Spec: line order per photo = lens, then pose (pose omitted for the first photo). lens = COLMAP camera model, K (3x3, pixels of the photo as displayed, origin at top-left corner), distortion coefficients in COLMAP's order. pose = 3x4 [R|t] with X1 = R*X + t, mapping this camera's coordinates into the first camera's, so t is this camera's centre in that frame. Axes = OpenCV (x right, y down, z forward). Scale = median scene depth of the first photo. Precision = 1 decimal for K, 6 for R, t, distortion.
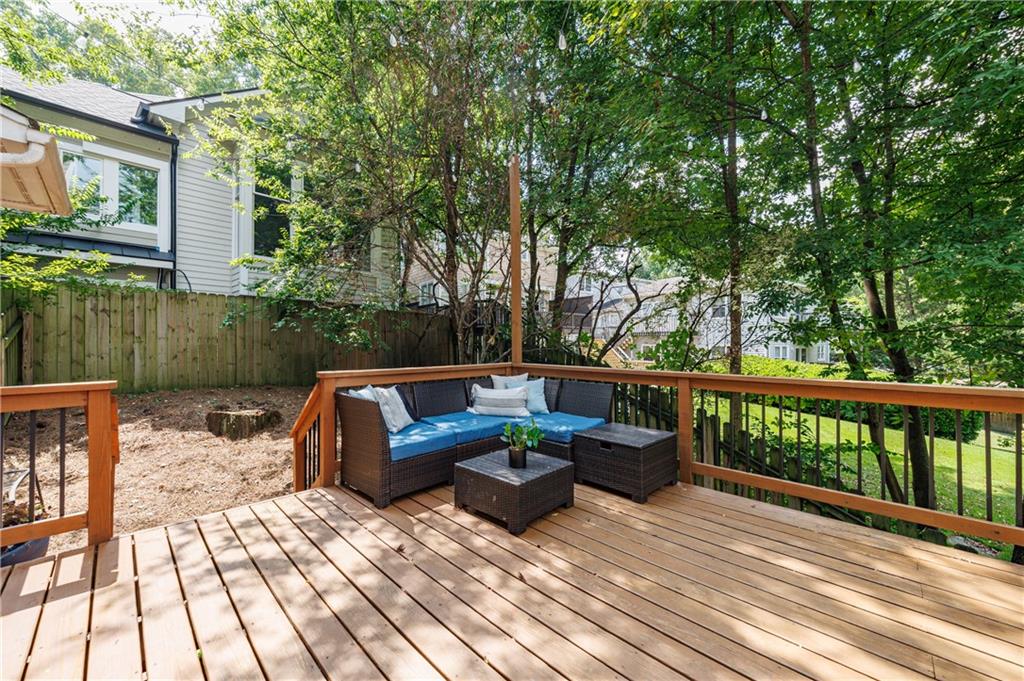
lens RADIAL K [[374.6, 0, 492.8], [0, 374.6, 337.8], [0, 0, 1]] dist [0.000092, 0.000118]
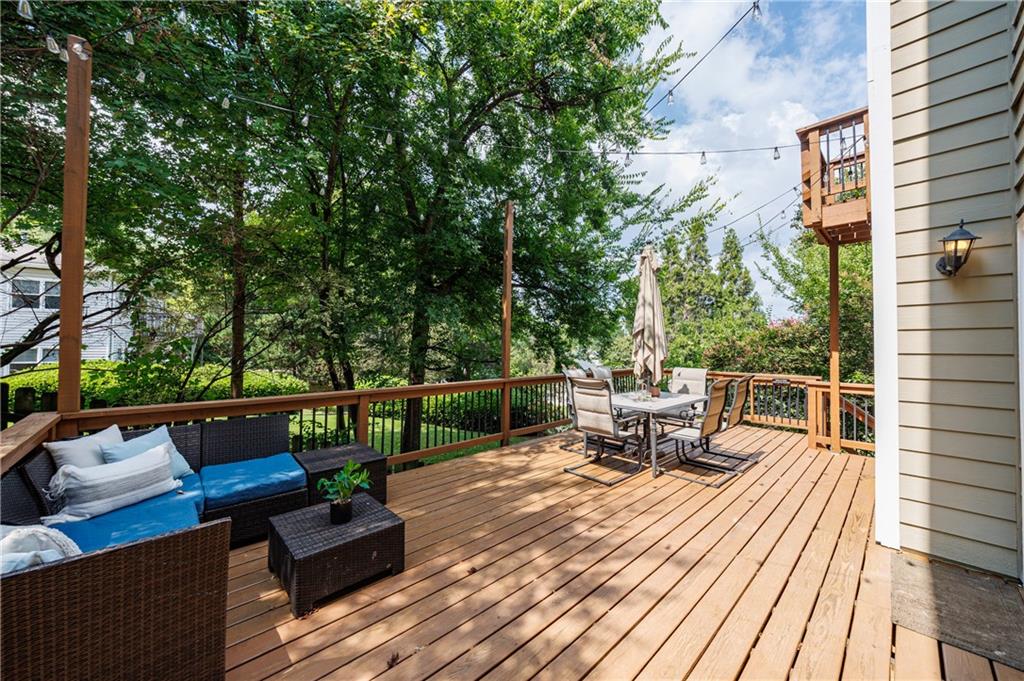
lens RADIAL K [[374.6, 0, 492.8], [0, 374.6, 337.8], [0, 0, 1]] dist [0.000092, 0.000118]
pose [[0.061049, 0.020523, 0.997924, -1.037281], [-0.019154, 0.999629, -0.019386, -0.099808], [-0.997951, -0.017931, 0.061419, 0.769407]]
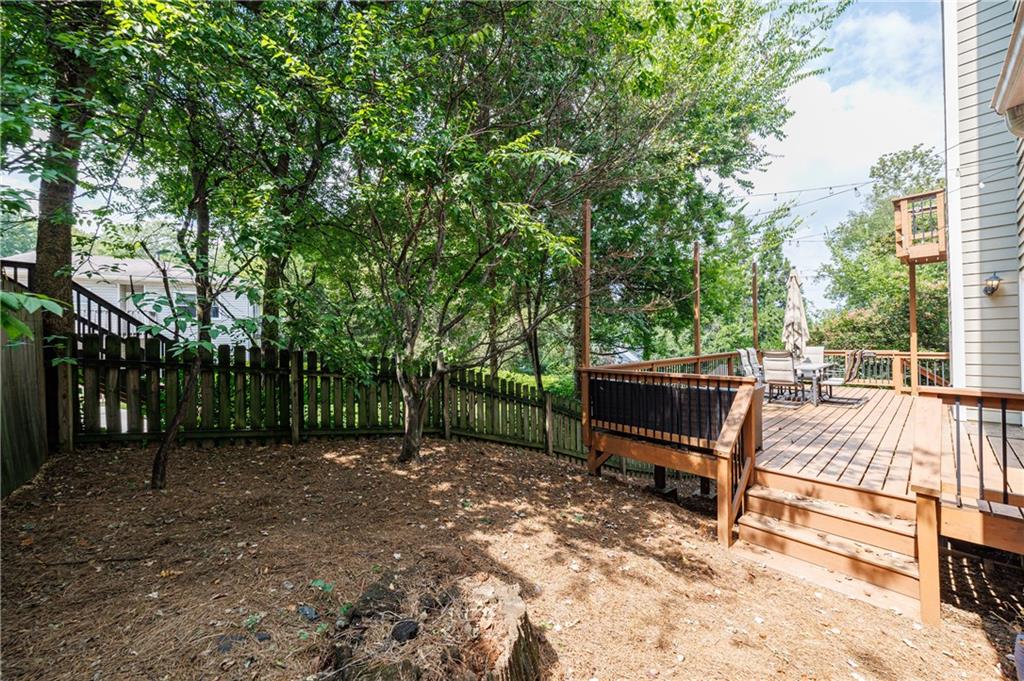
lens RADIAL K [[376.1, 0, 512.0], [0, 376.1, 340.5], [0, 0, 1]] dist [0.000113, -0.000164]
pose [[0.071105, -0.004143, 0.997460, -2.434369], [0.009306, 0.999951, 0.003490, -0.079560], [-0.997425, 0.009034, 0.071140, 2.329219]]
